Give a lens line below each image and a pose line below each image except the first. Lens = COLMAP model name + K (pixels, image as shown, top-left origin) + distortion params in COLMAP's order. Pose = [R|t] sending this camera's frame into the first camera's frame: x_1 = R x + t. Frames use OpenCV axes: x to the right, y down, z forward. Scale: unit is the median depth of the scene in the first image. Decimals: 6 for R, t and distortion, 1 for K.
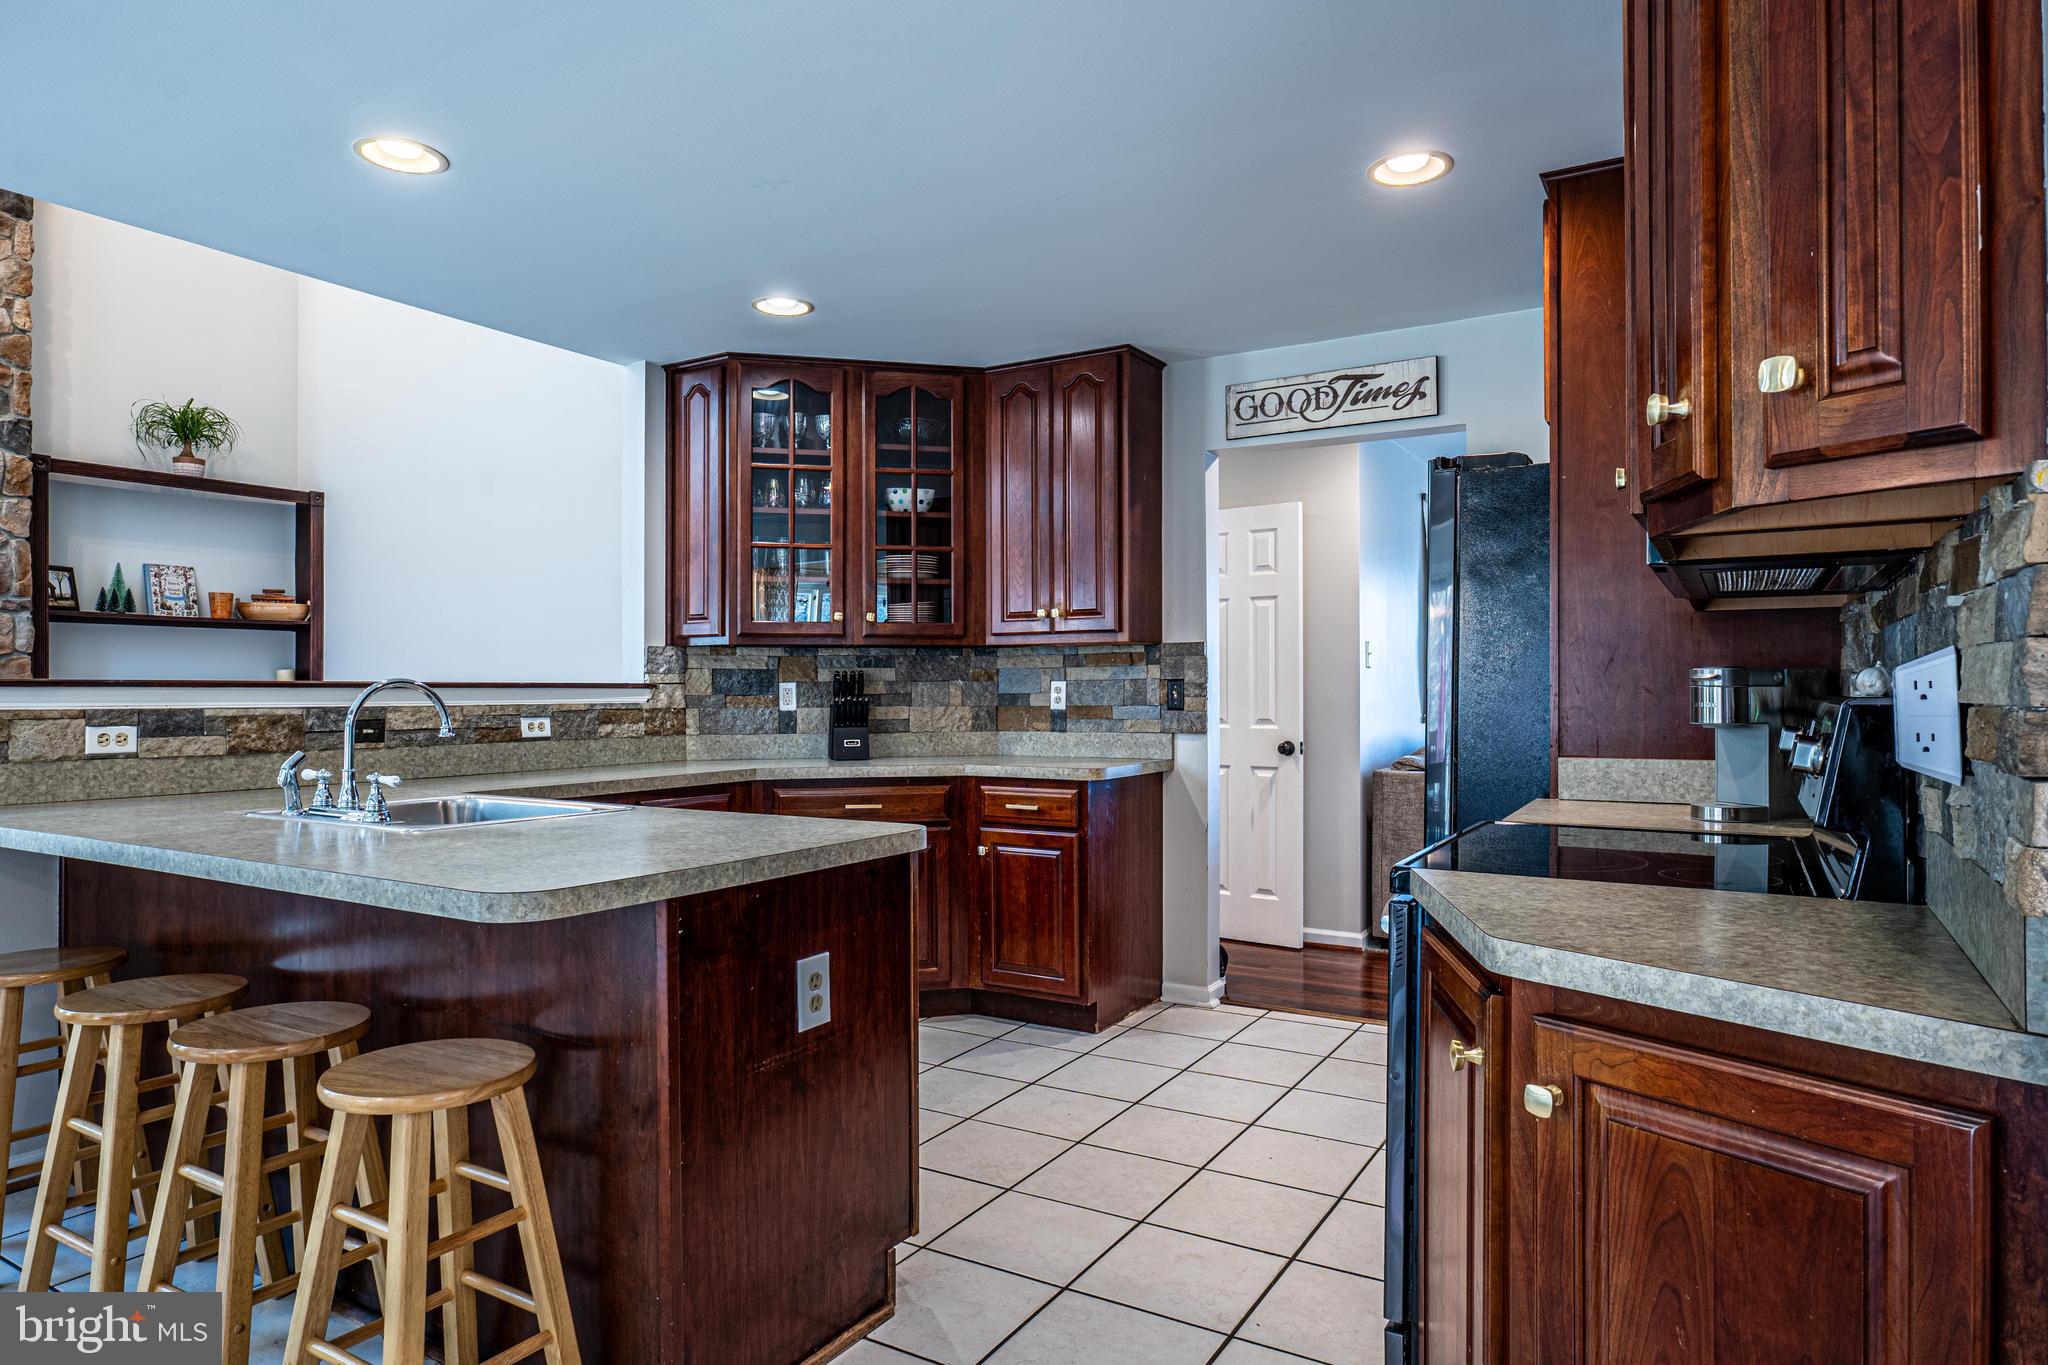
lens RADIAL K [[1186.0, 0, 1028.6], [0, 1186.0, 692.9], [0, 0, 1]] dist [-0.024738, 0.012661]
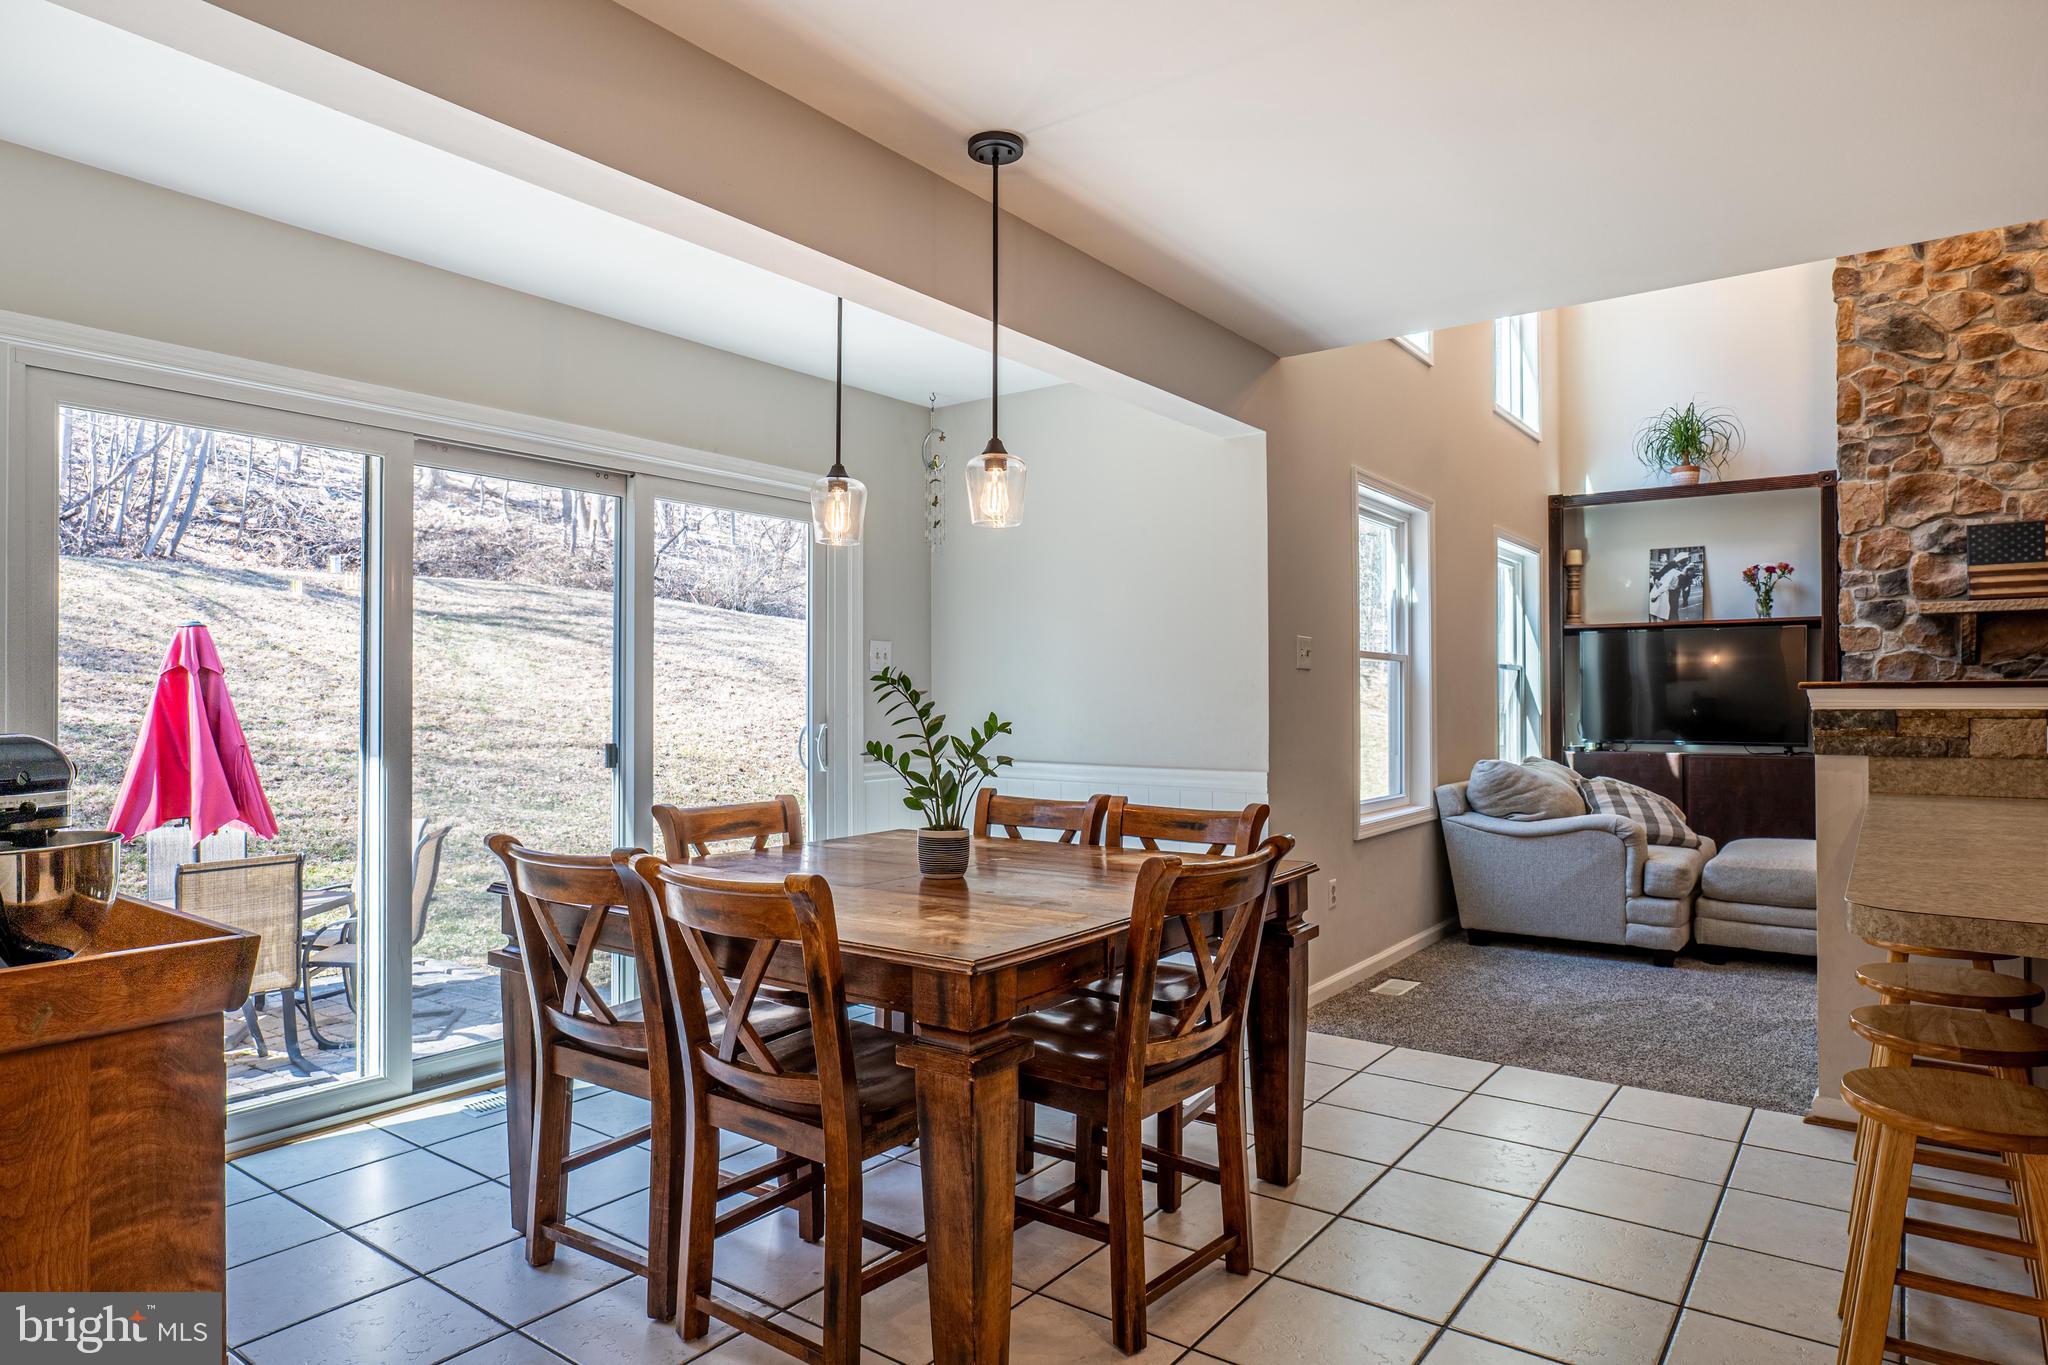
lens RADIAL K [[1186.0, 0, 1028.6], [0, 1186.0, 692.9], [0, 0, 1]] dist [-0.024738, 0.012661]
pose [[-0.101891, -0.004998, -0.994783, 0.136786], [0.005830, 0.999967, -0.005622, 0.000147], [0.994779, -0.006372, -0.101858, 0.104429]]
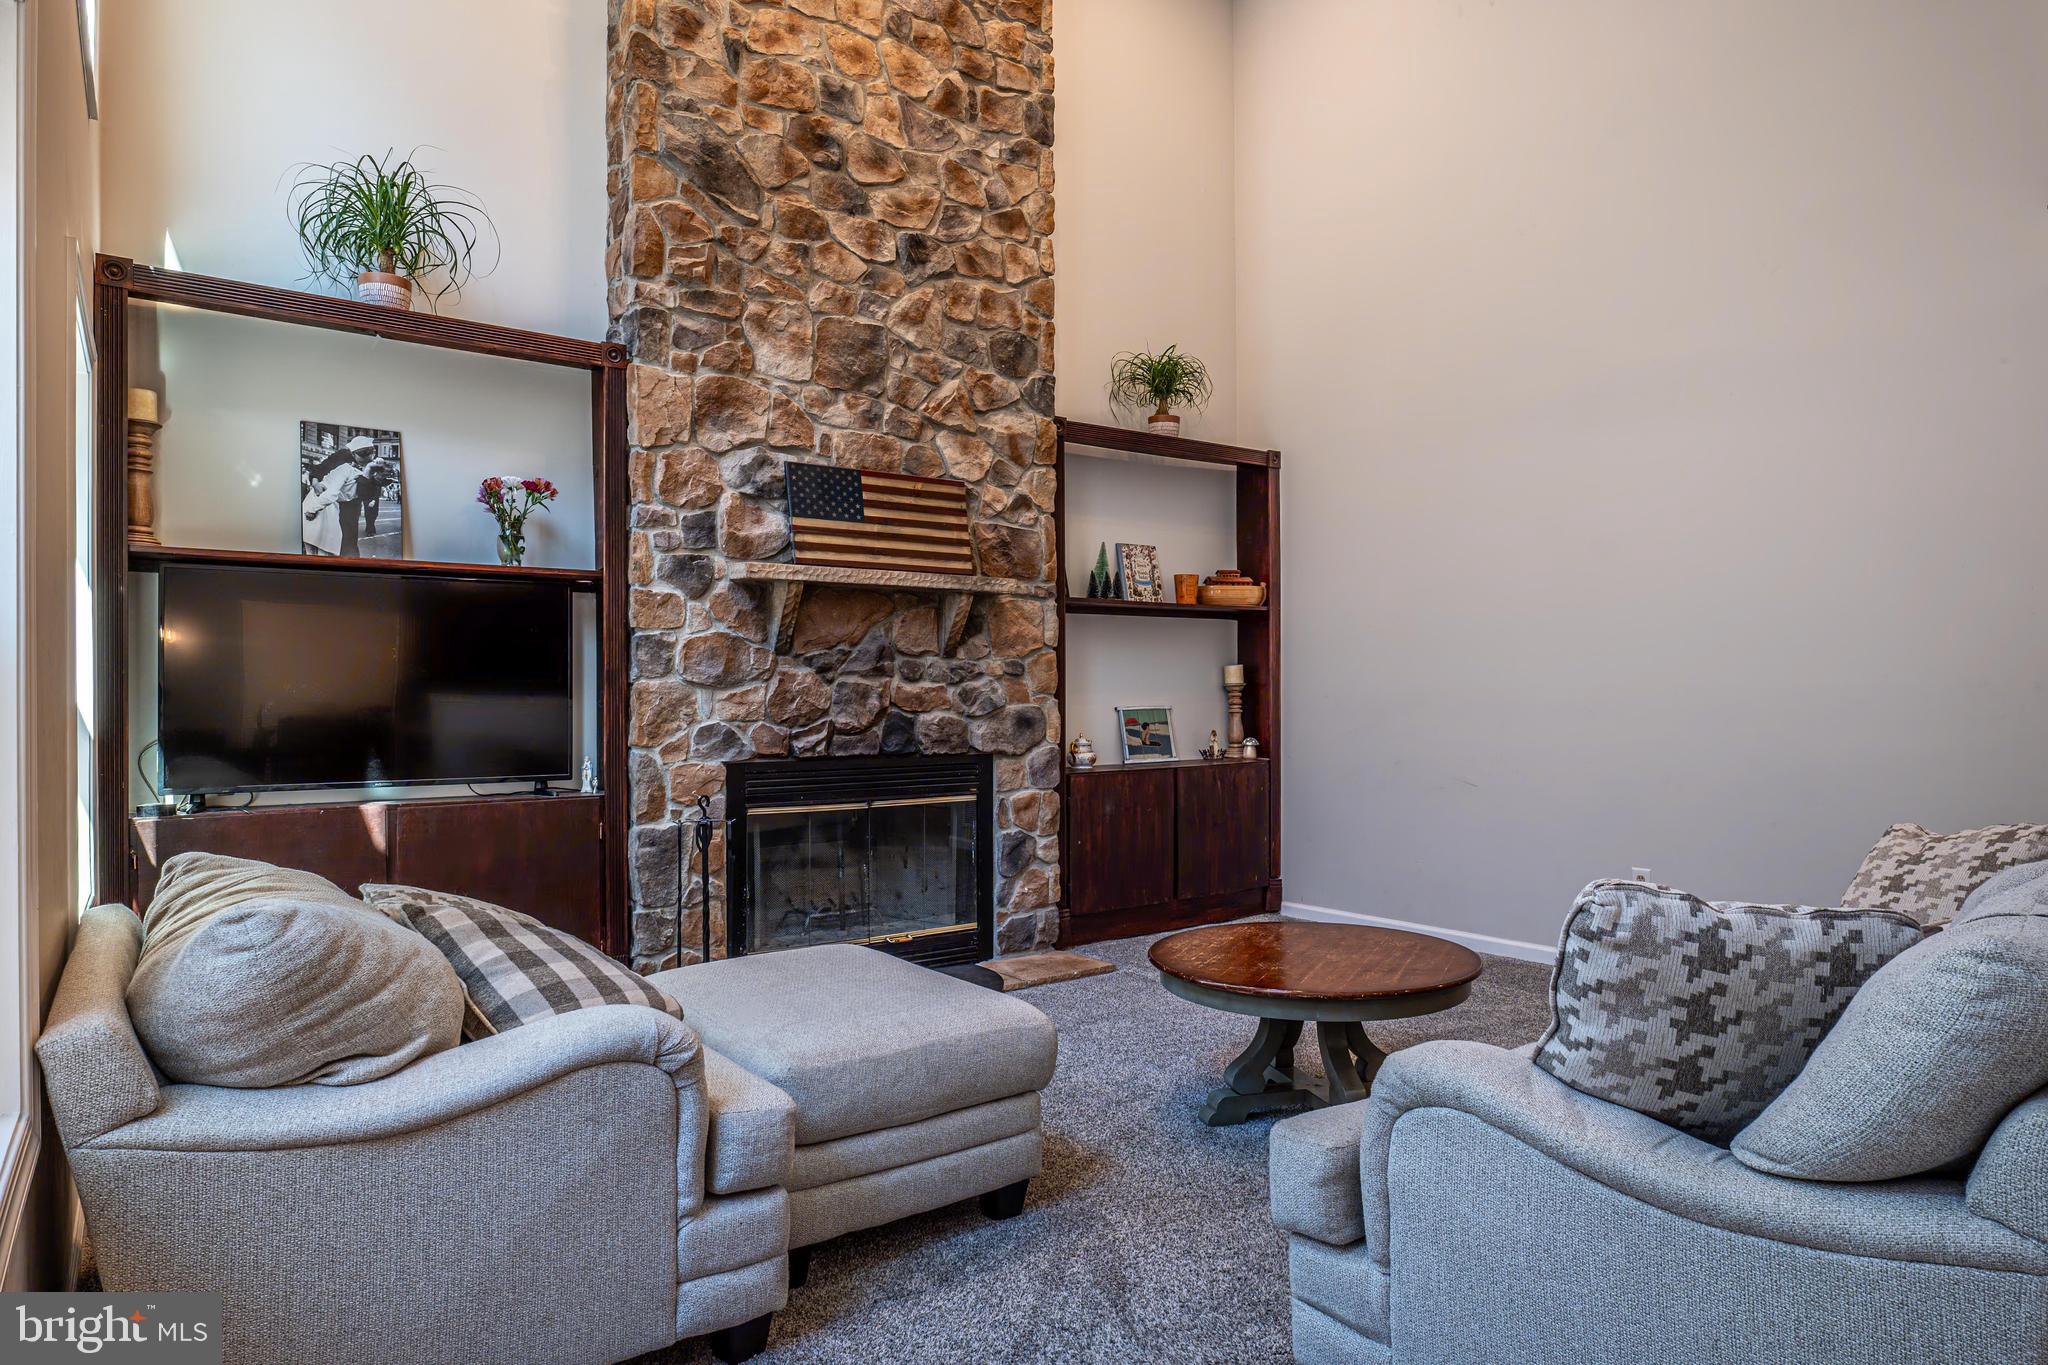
lens RADIAL K [[1215.9, 0, 1021.7], [0, 1215.9, 690.0], [0, 0, 1]] dist [-0.045603, 0.041934]
pose [[0.916874, -0.004759, -0.399149, -0.520107], [0.004115, 0.999988, -0.002469, -0.000636], [0.399156, 0.000621, 0.916883, 0.175859]]
